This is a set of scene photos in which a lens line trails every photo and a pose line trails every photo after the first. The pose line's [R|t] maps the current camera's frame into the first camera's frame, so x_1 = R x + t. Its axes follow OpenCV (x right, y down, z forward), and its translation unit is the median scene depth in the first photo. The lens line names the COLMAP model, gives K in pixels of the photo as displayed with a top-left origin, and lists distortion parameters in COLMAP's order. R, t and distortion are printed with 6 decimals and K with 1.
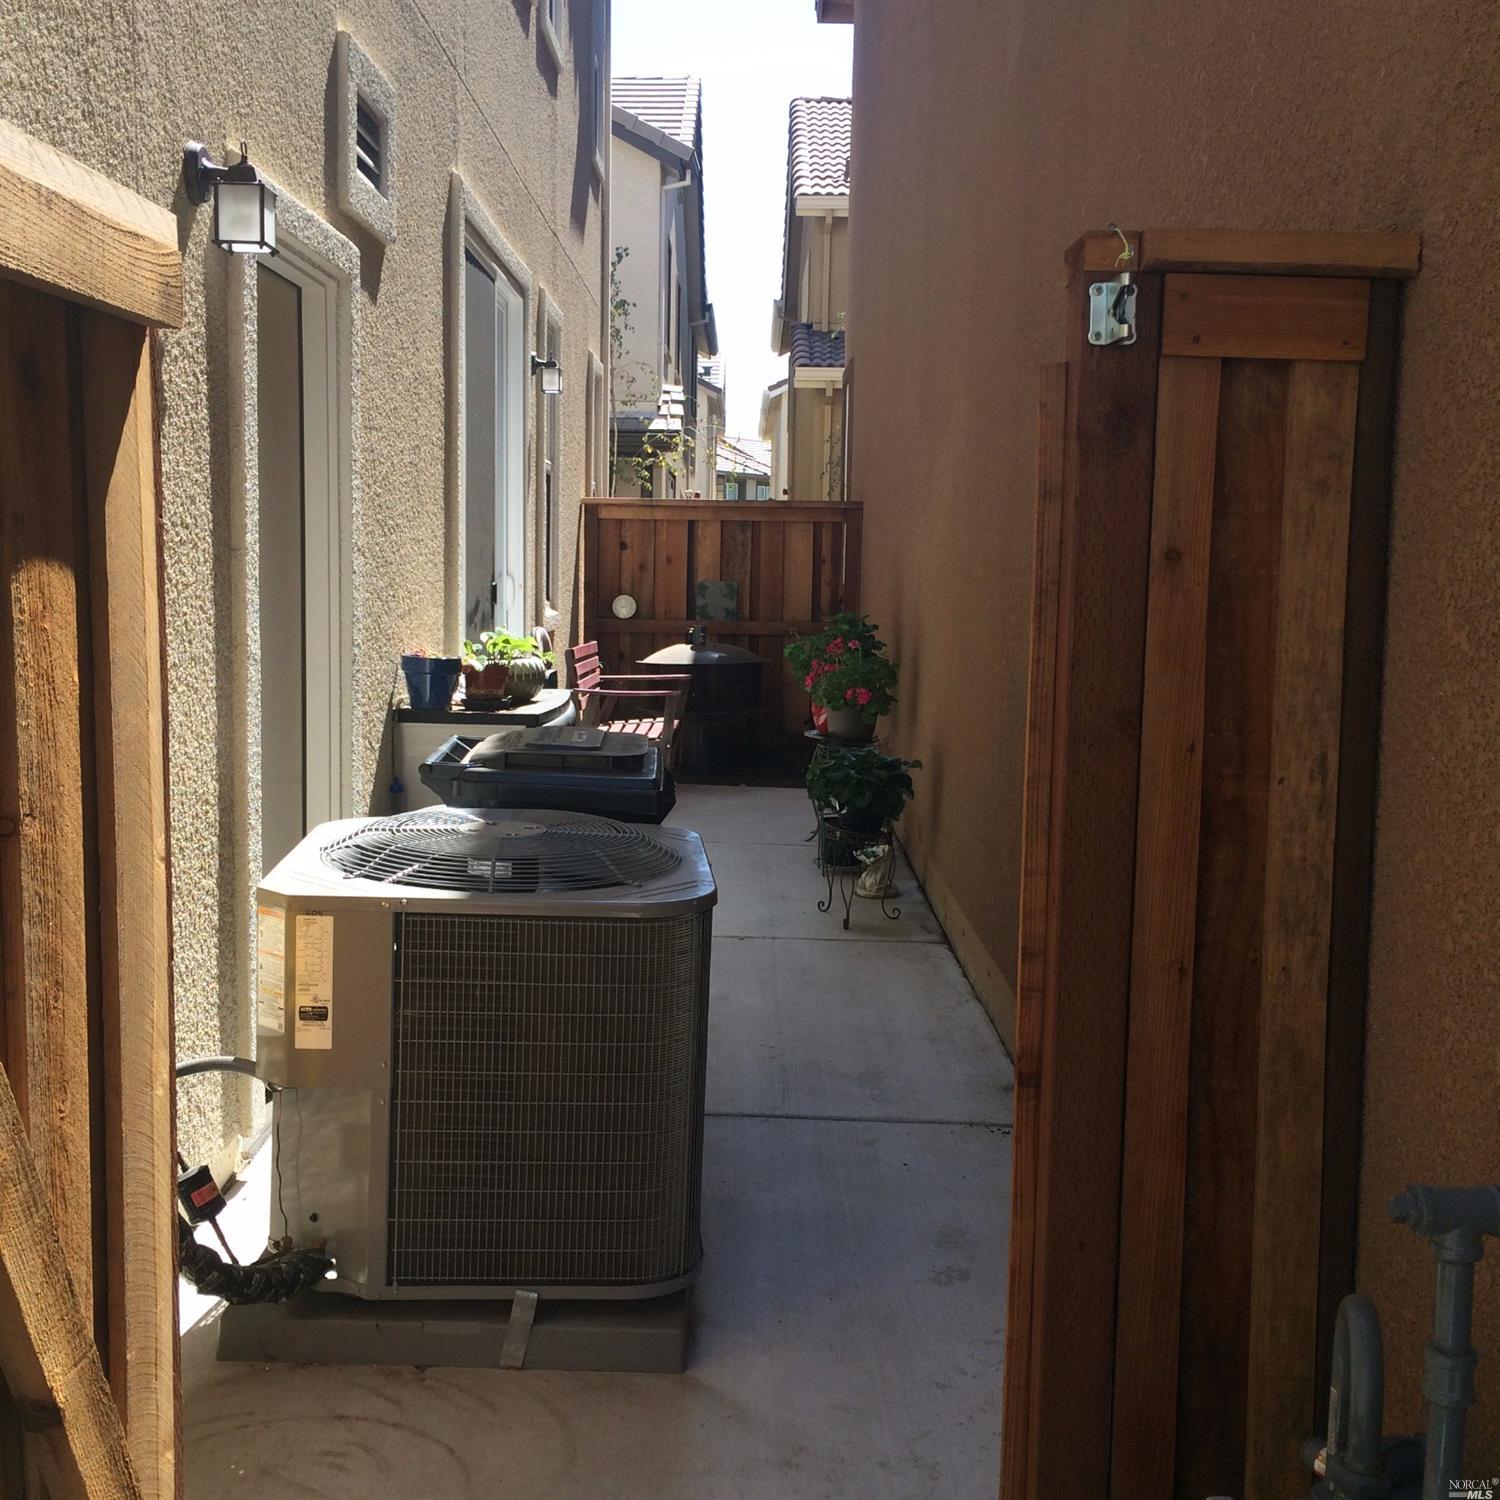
lens RADIAL K [[1720.8, 0, 748.2], [0, 1720.8, 749.2], [0, 0, 1]] dist [0.043057, 0.000000]
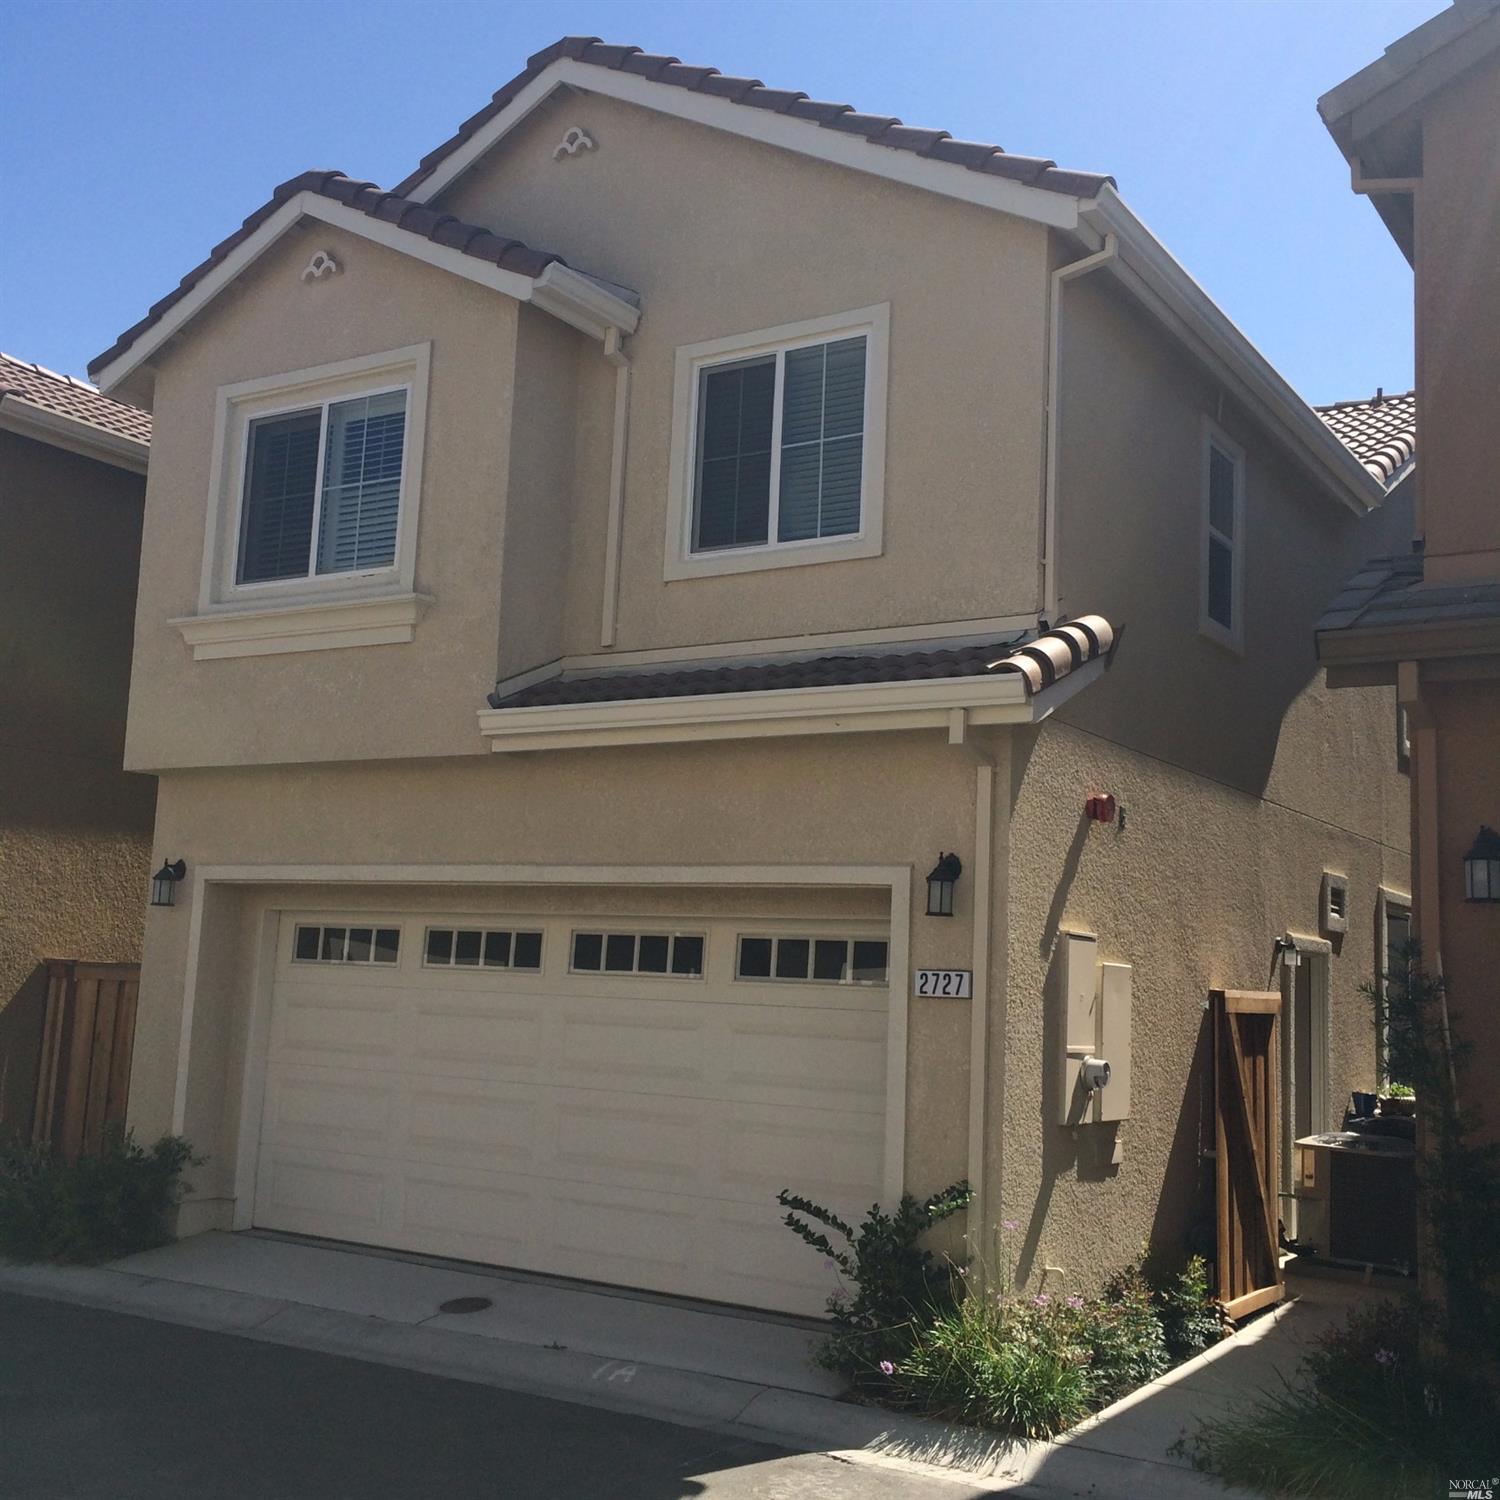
lens RADIAL K [[1720.8, 0, 750.4], [0, 1720.8, 748.1], [0, 0, 1]] dist [0.043057, 0.000000]
pose [[0.839603, -0.058988, -0.539989, 0.720991], [-0.086628, 0.966823, -0.240309, 0.228049], [0.536249, 0.248542, 0.806637, -2.576393]]
